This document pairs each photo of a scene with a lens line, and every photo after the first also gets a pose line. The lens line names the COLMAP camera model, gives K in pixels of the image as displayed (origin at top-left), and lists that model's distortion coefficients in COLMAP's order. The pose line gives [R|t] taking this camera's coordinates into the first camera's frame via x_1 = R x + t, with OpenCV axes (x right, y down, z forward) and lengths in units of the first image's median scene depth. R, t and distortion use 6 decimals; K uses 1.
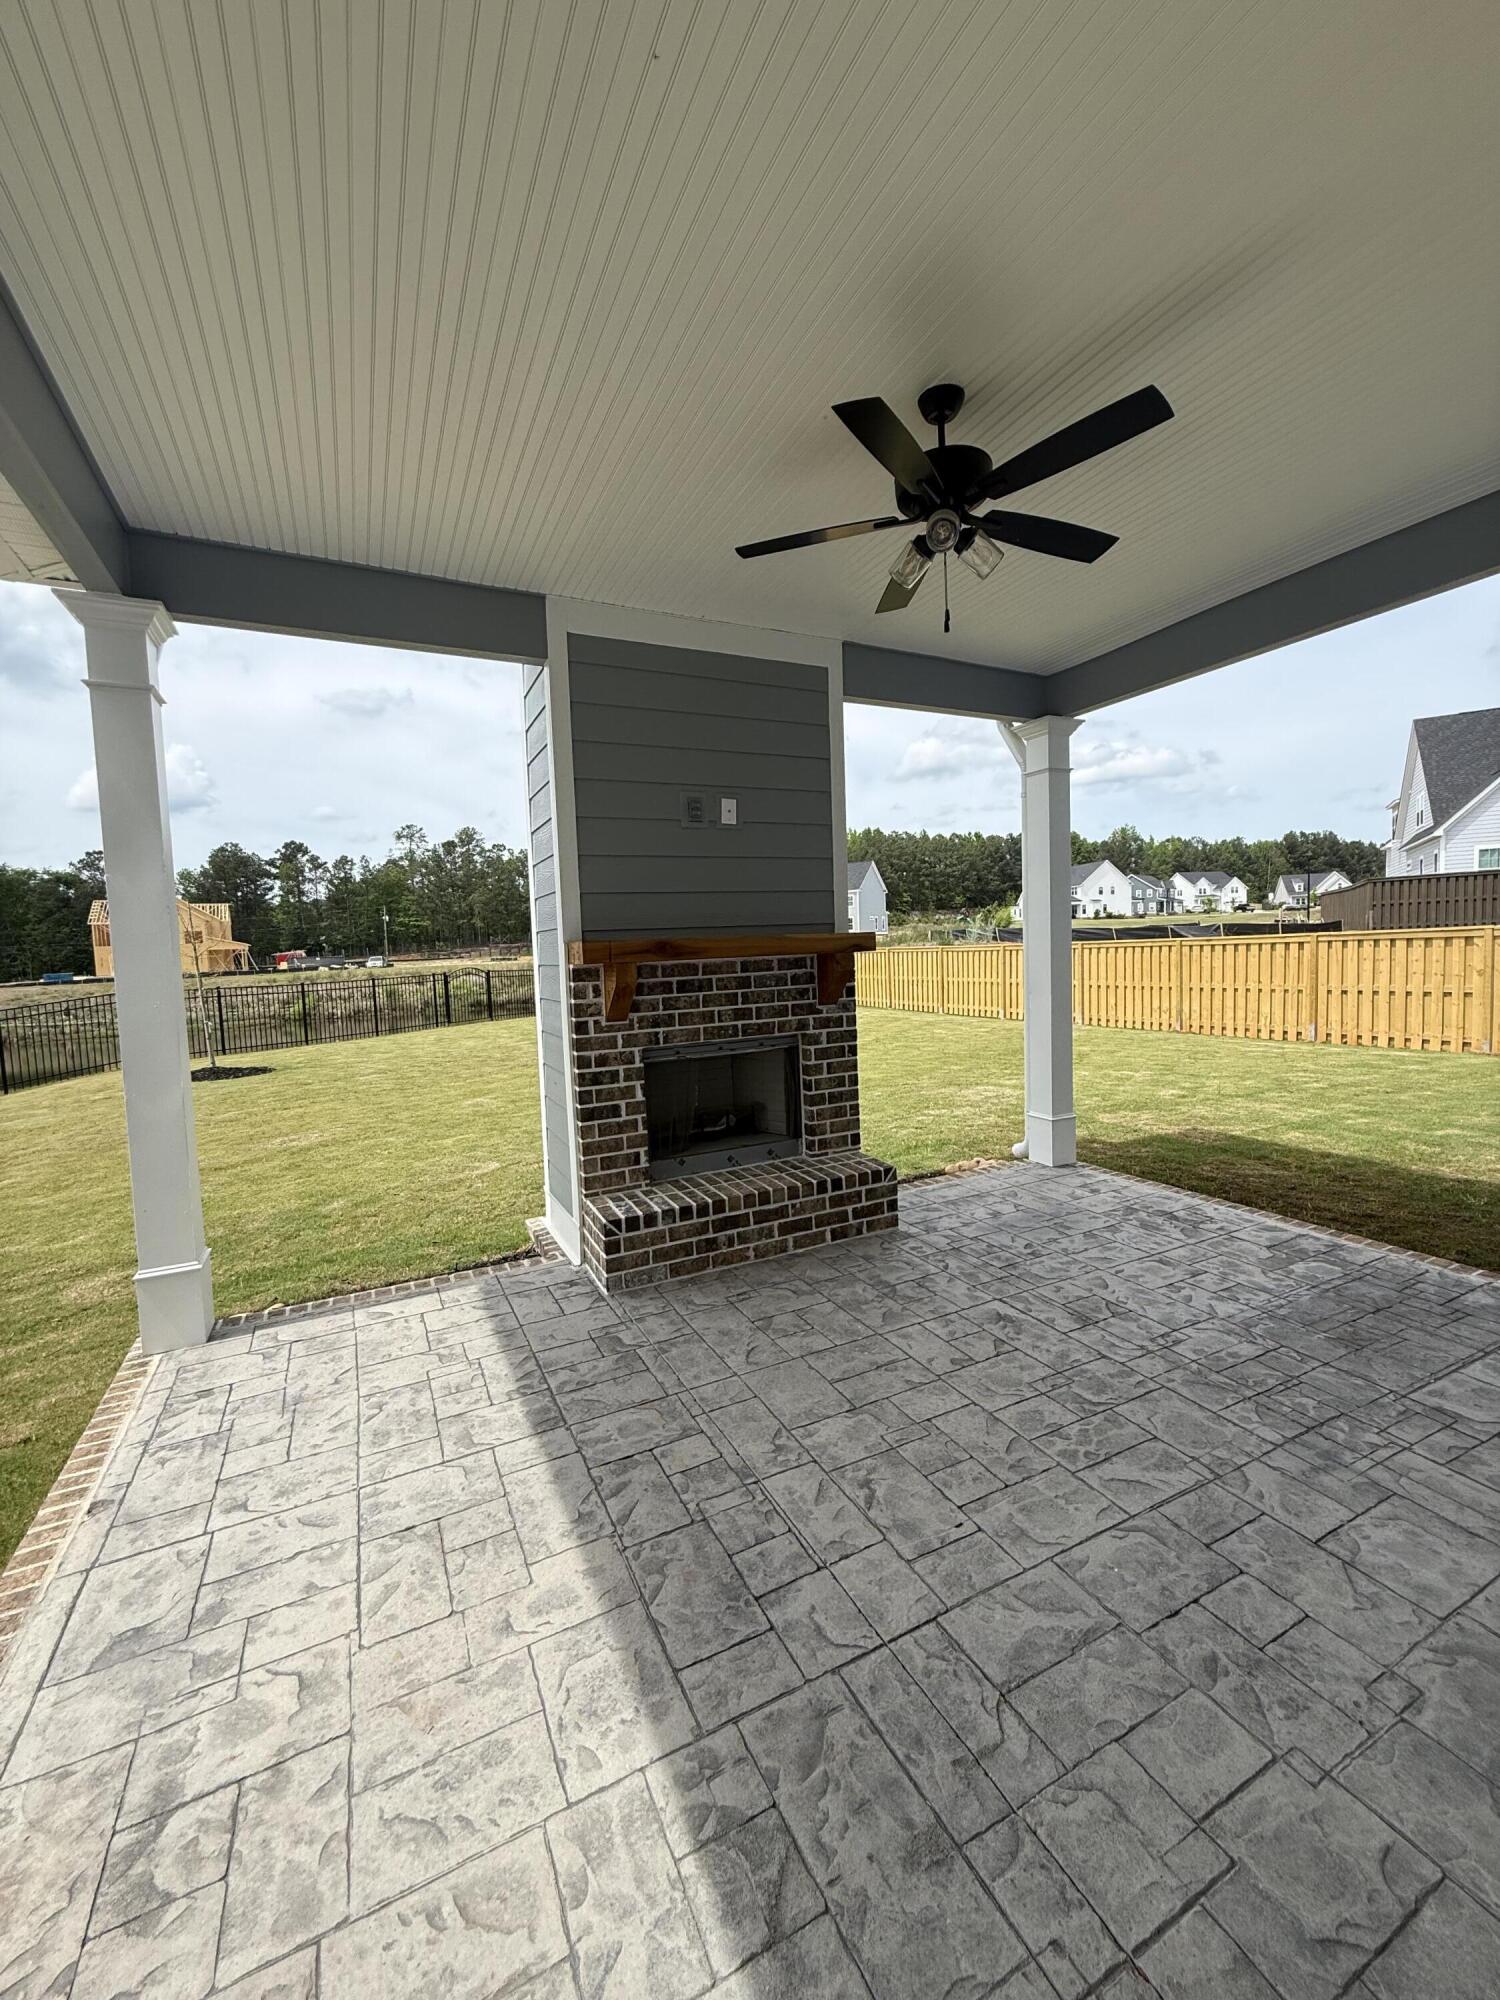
lens RADIAL K [[790.5, 0, 751.0], [0, 790.5, 1002.1], [0, 0, 1]] dist [-0.002546, 0.001051]
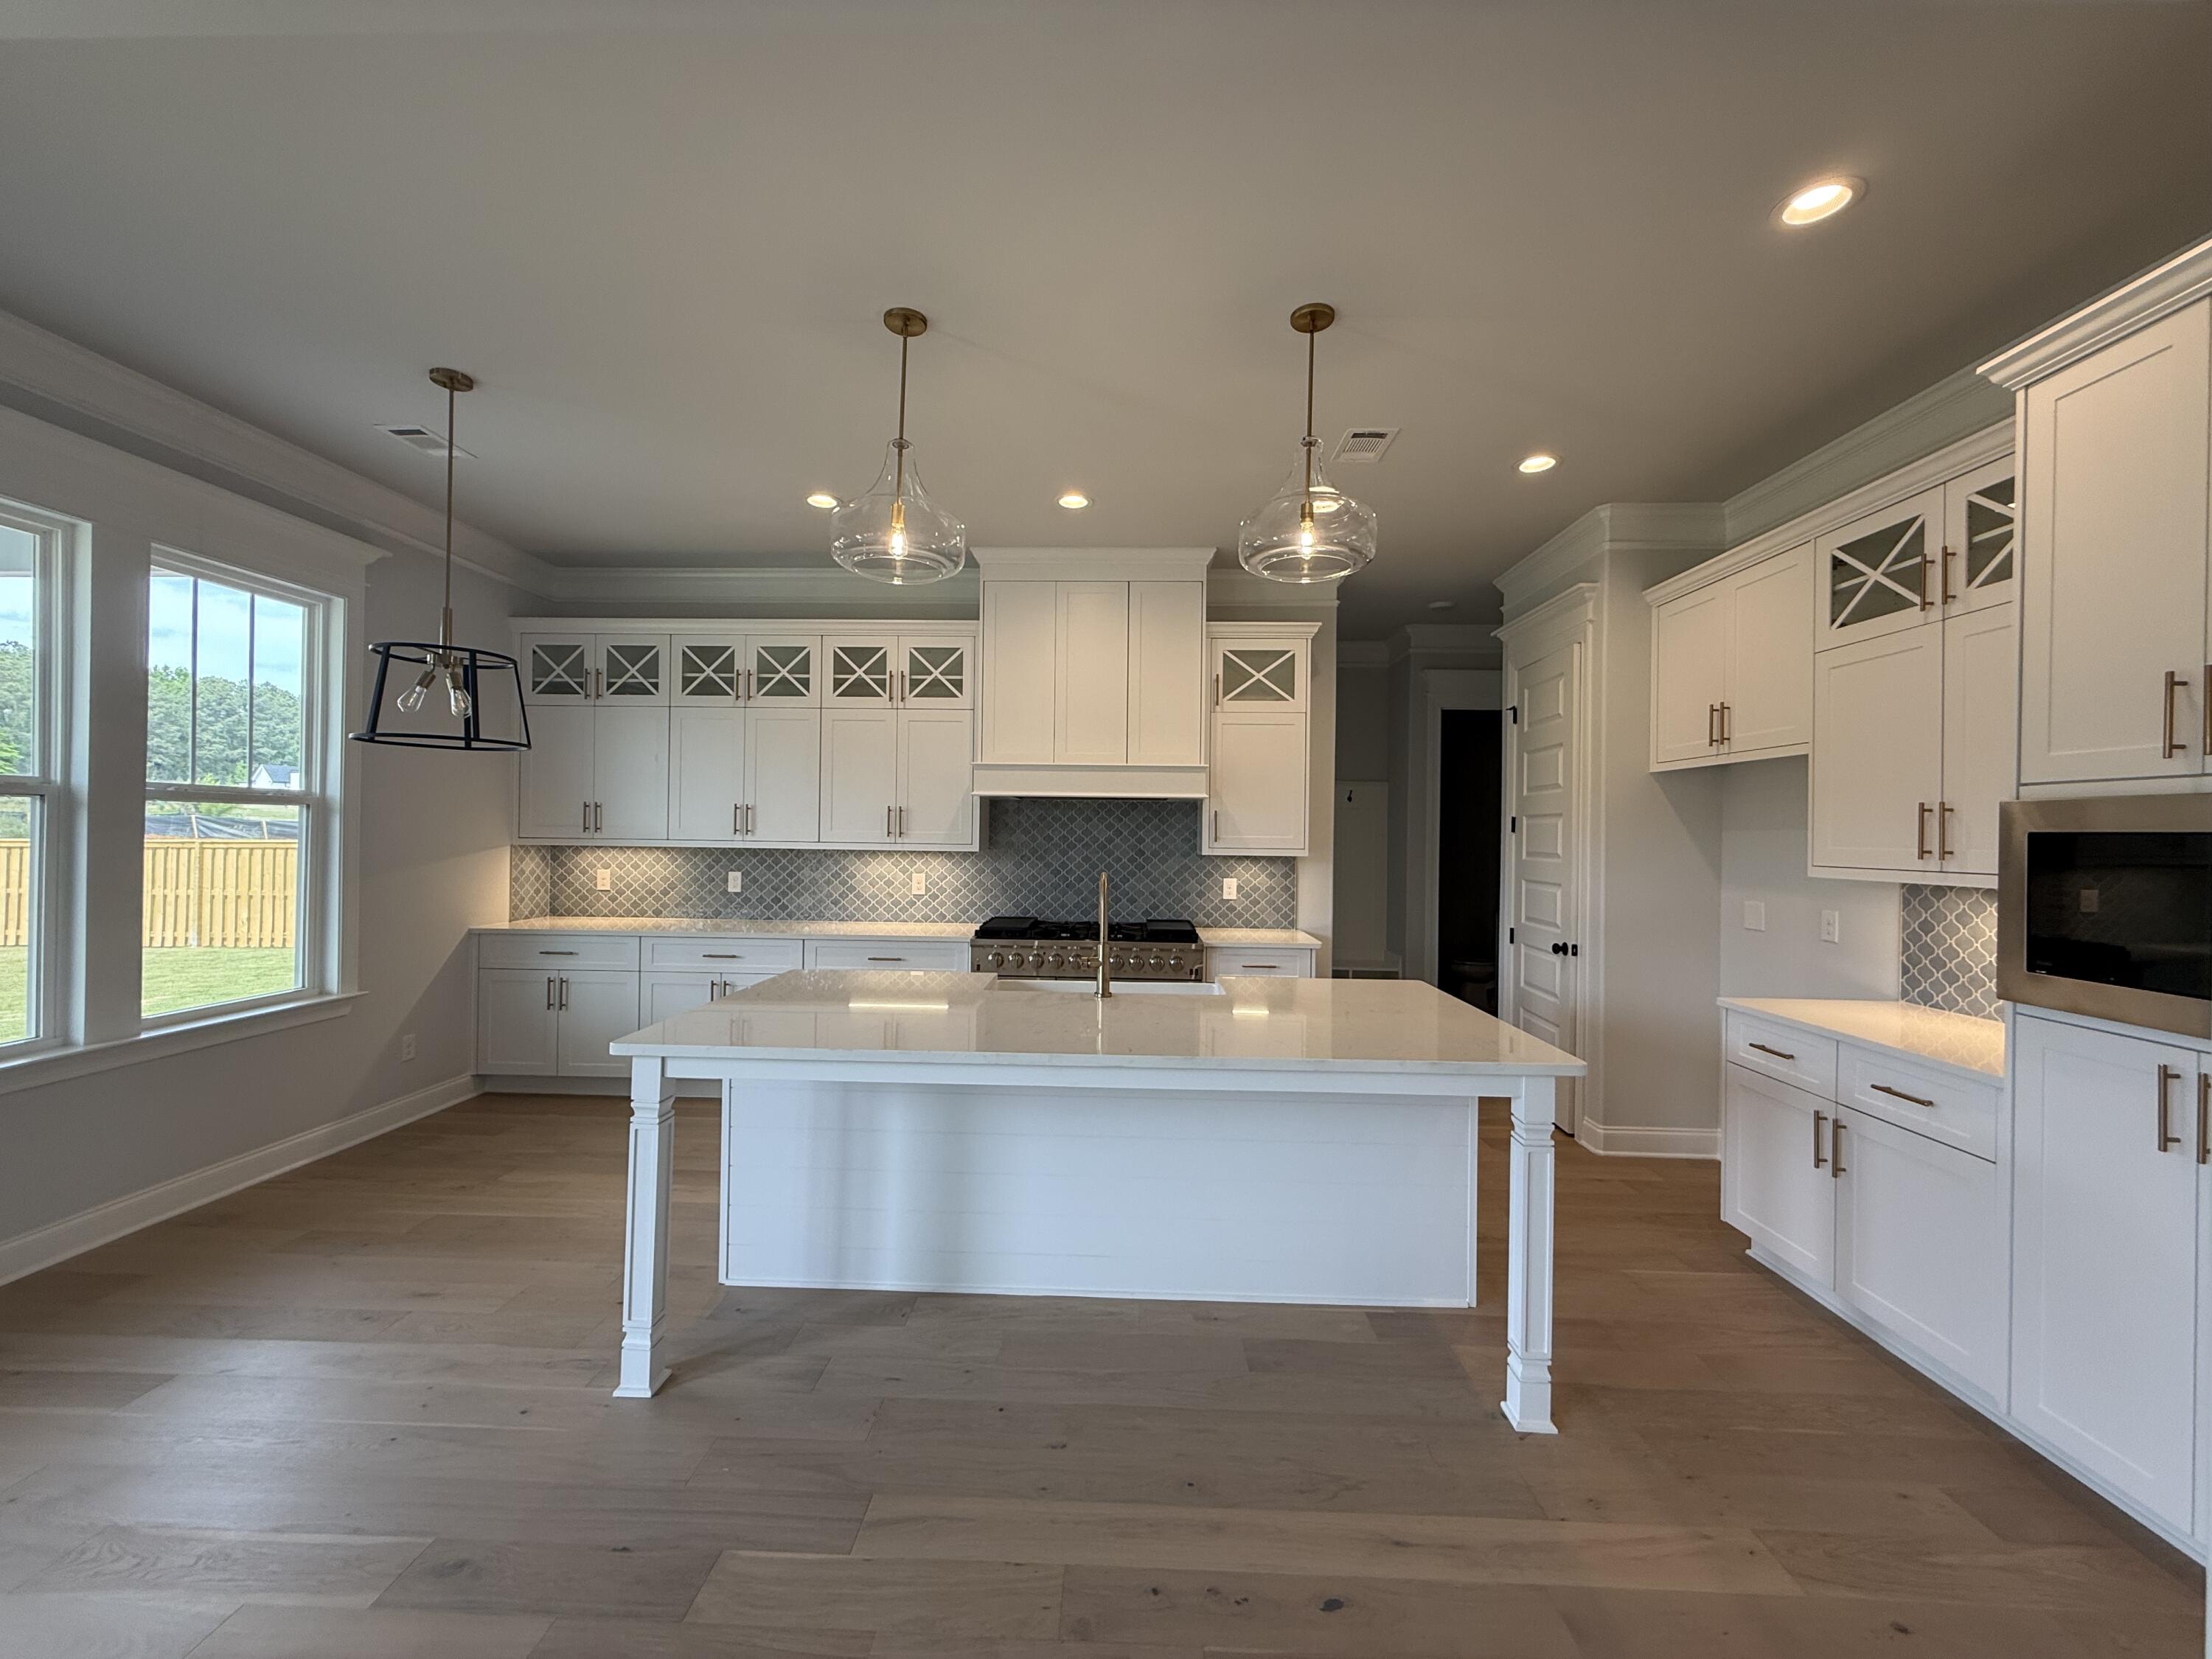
lens RADIAL K [[874.3, 0, 1114.8], [0, 874.3, 832.8], [0, 0, 1]] dist [-0.002546, 0.001051]
pose [[0.464612, 0.040840, 0.884572, 0.078765], [0.037982, 0.997097, -0.065985, 0.007462], [-0.884699, 0.064255, 0.461712, -0.202239]]
